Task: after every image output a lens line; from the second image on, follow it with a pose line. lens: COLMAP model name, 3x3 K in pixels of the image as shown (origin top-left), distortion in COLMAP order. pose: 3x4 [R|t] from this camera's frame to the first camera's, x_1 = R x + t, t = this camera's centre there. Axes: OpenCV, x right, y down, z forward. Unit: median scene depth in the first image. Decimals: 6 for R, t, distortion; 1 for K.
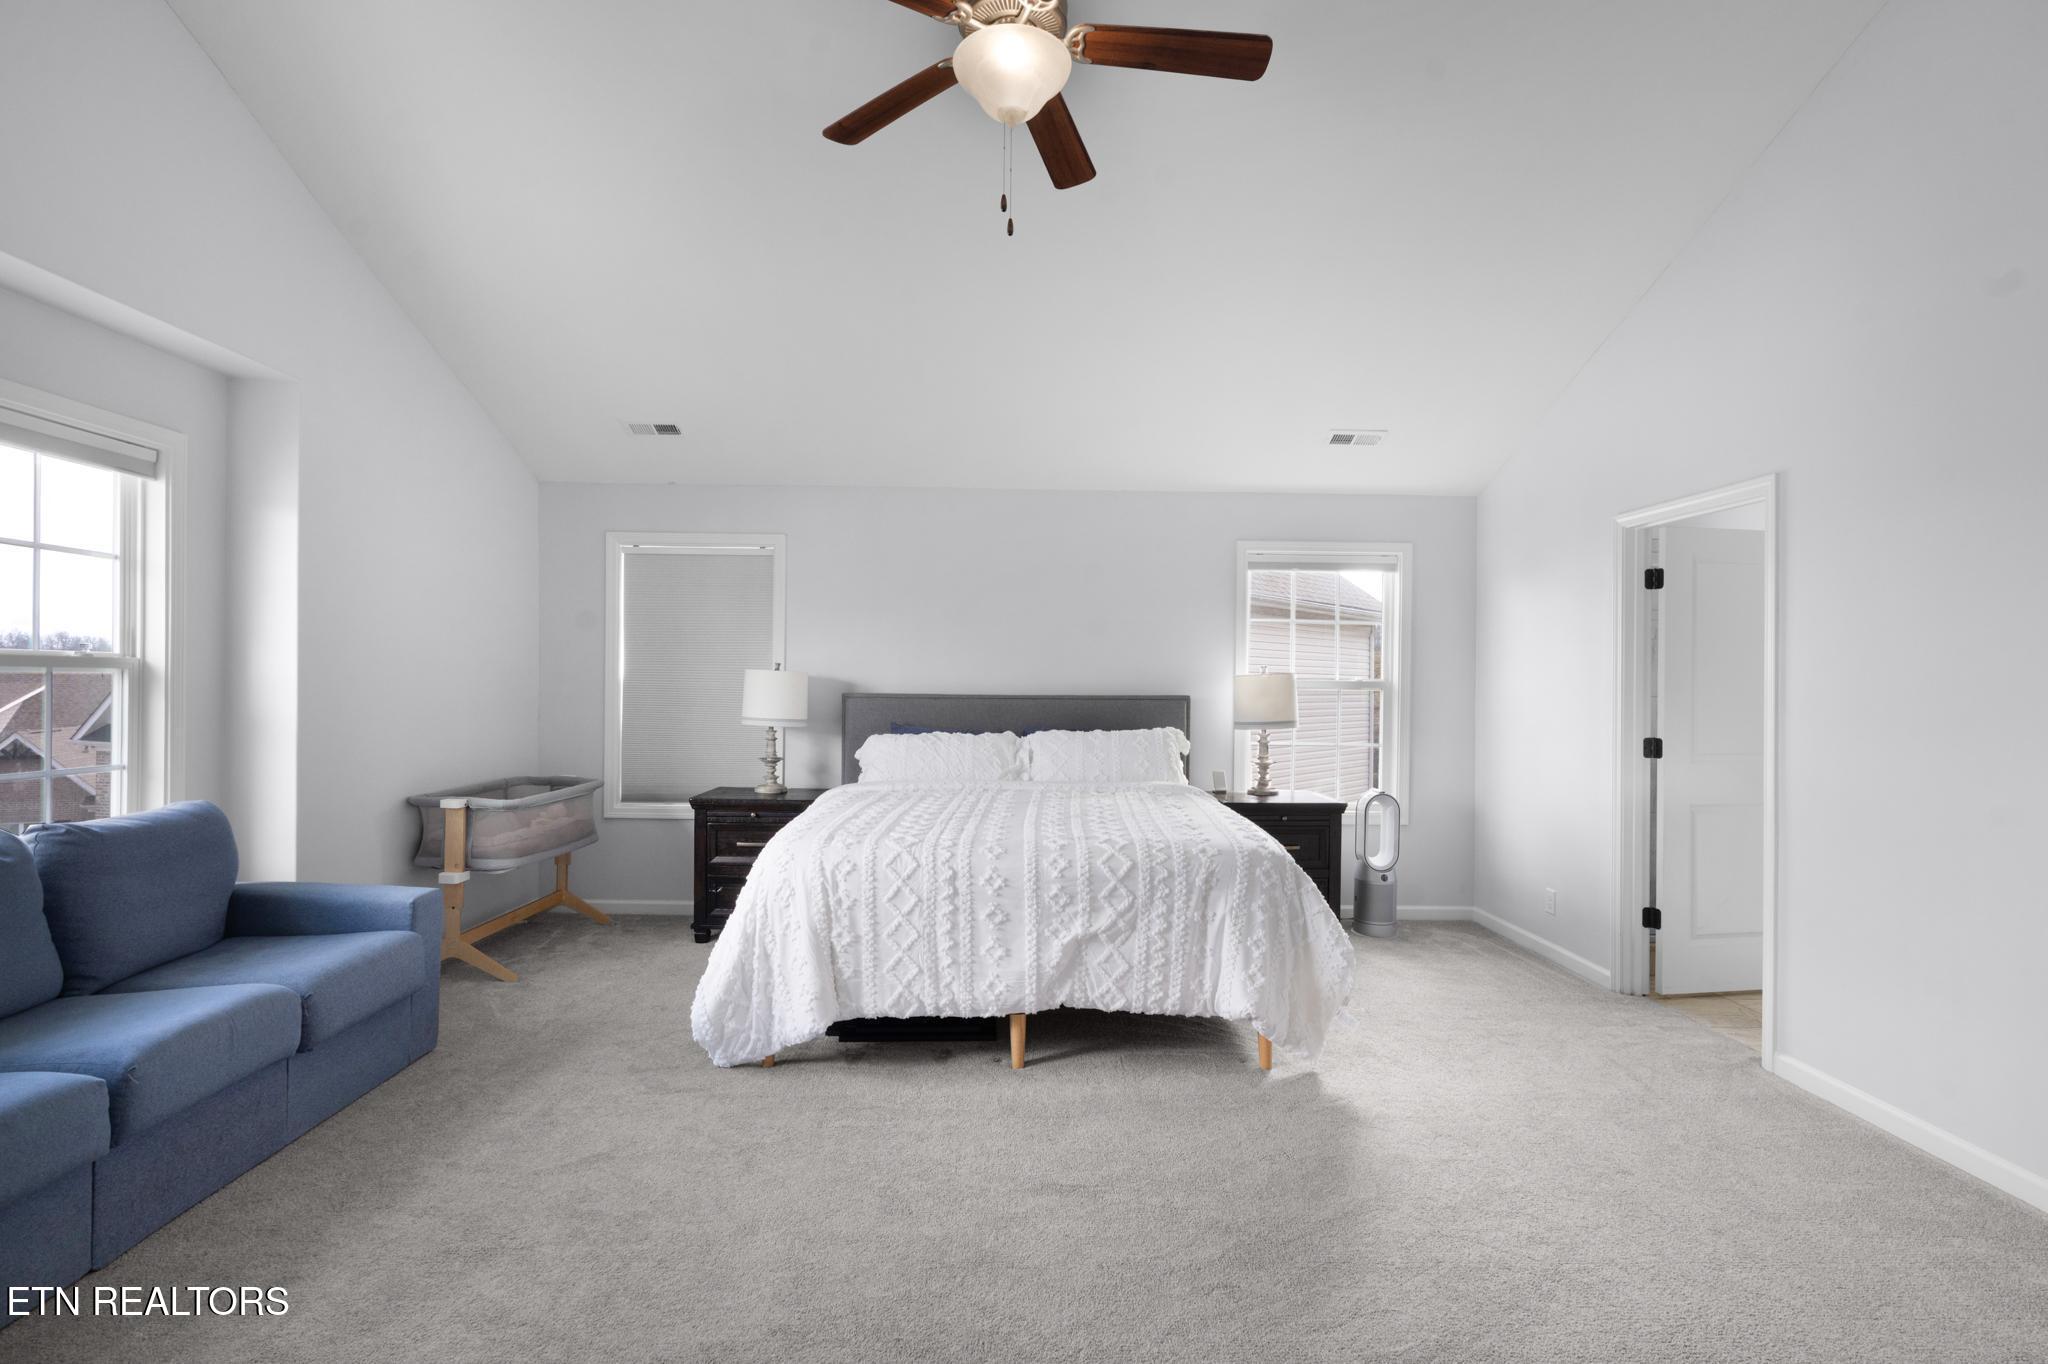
lens RADIAL K [[944.5, 0, 1026.1], [0, 944.5, 686.5], [0, 0, 1]] dist [-0.008143, 0.001242]
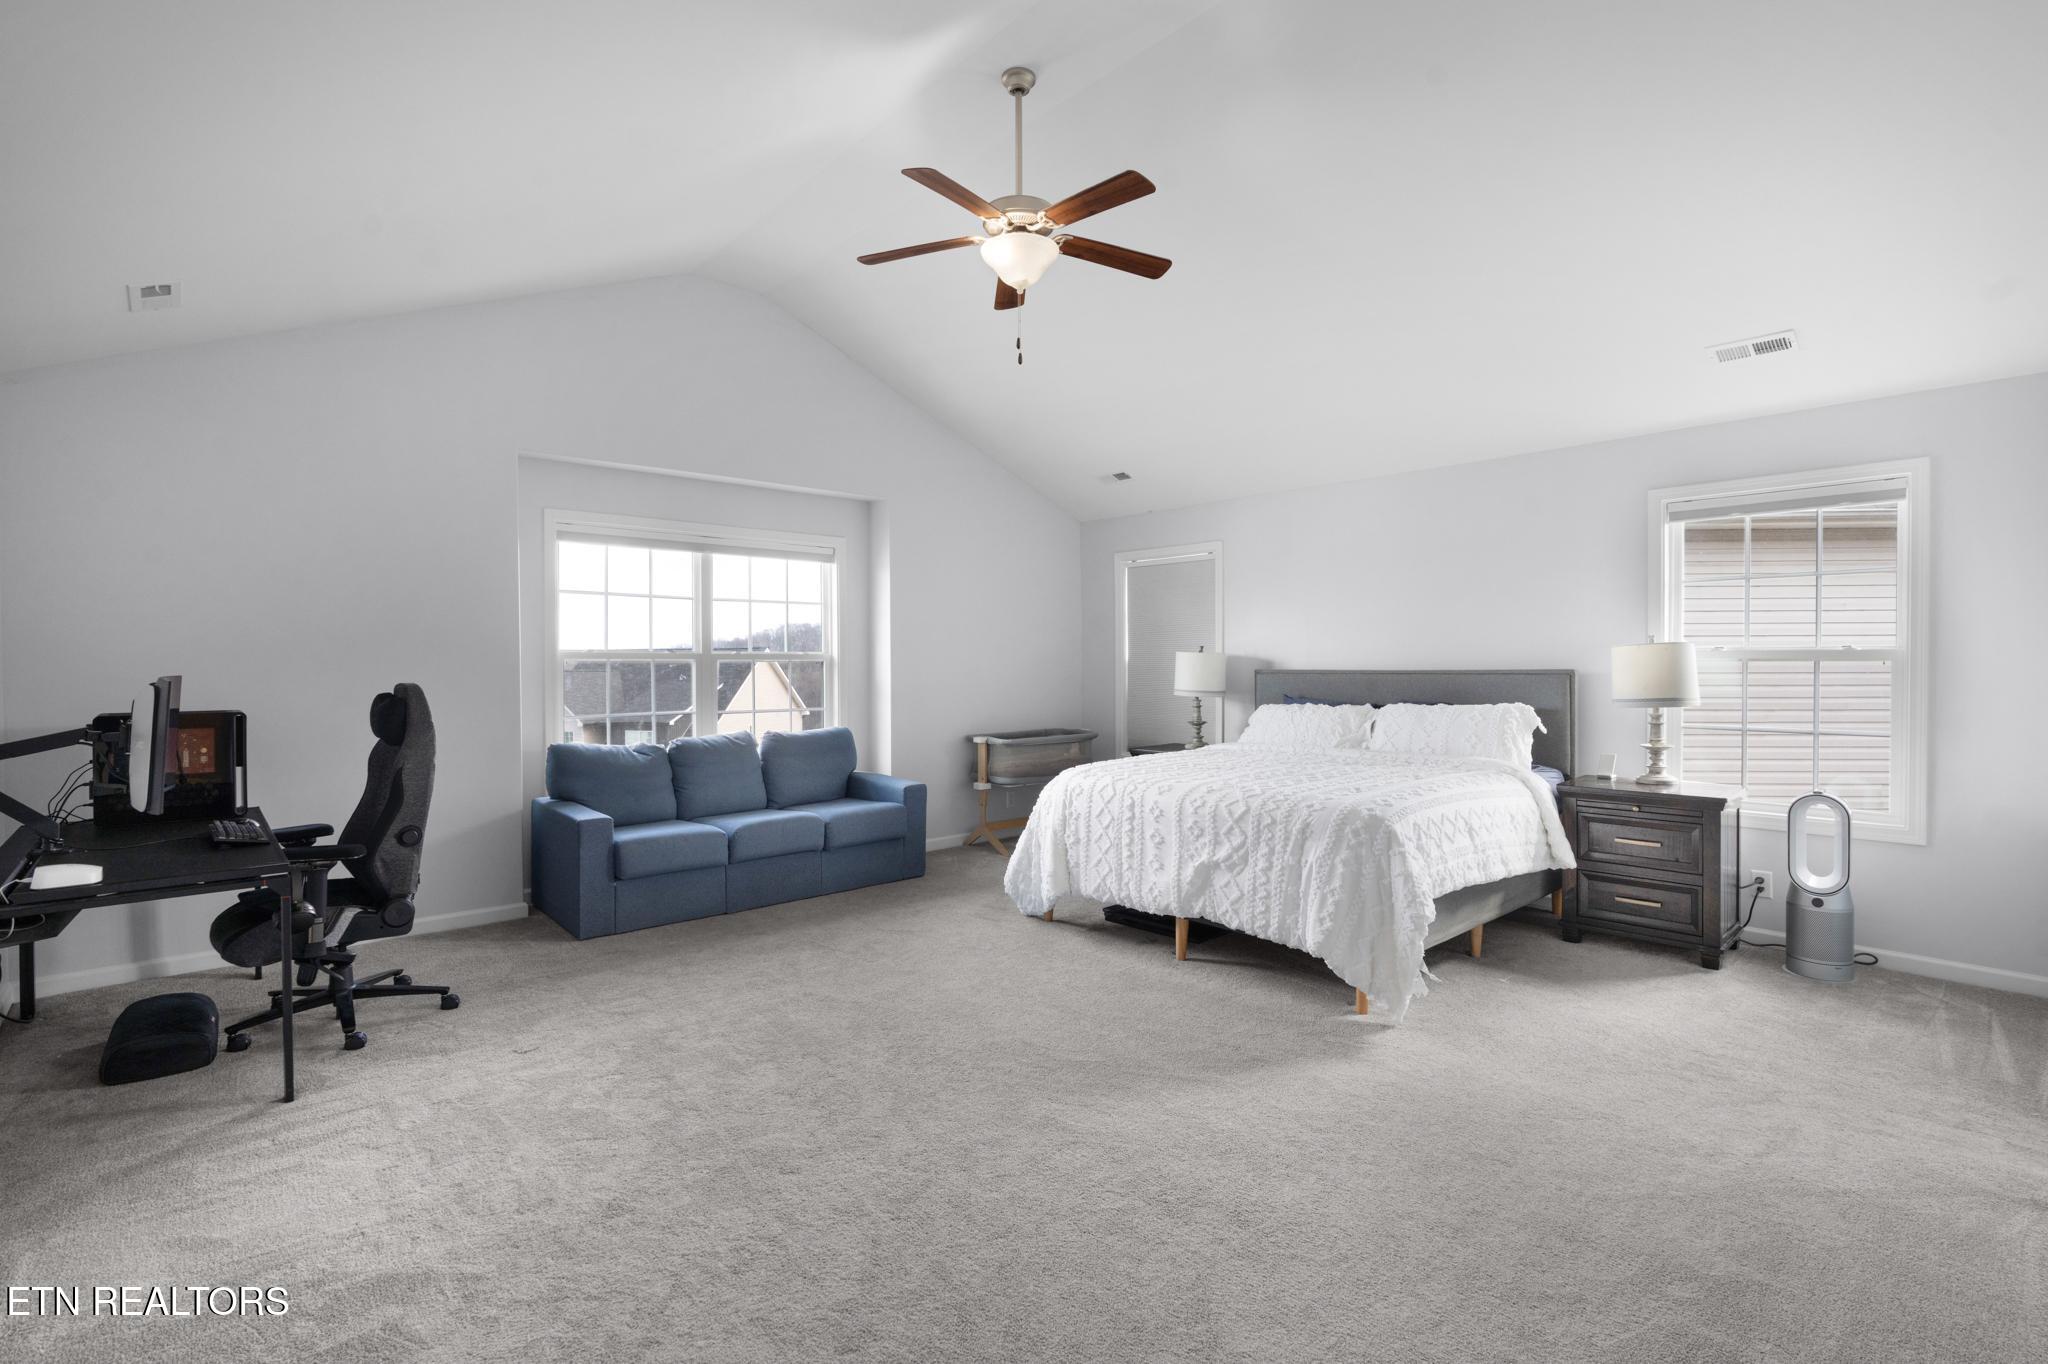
lens RADIAL K [[944.5, 0, 1027.0], [0, 944.5, 675.4], [0, 0, 1]] dist [-0.008143, 0.001242]
pose [[0.654270, -0.003332, -0.756253, 0.838817], [0.009733, 0.999945, 0.004015, 0.010862], [0.756198, -0.009987, 0.654266, 0.008940]]
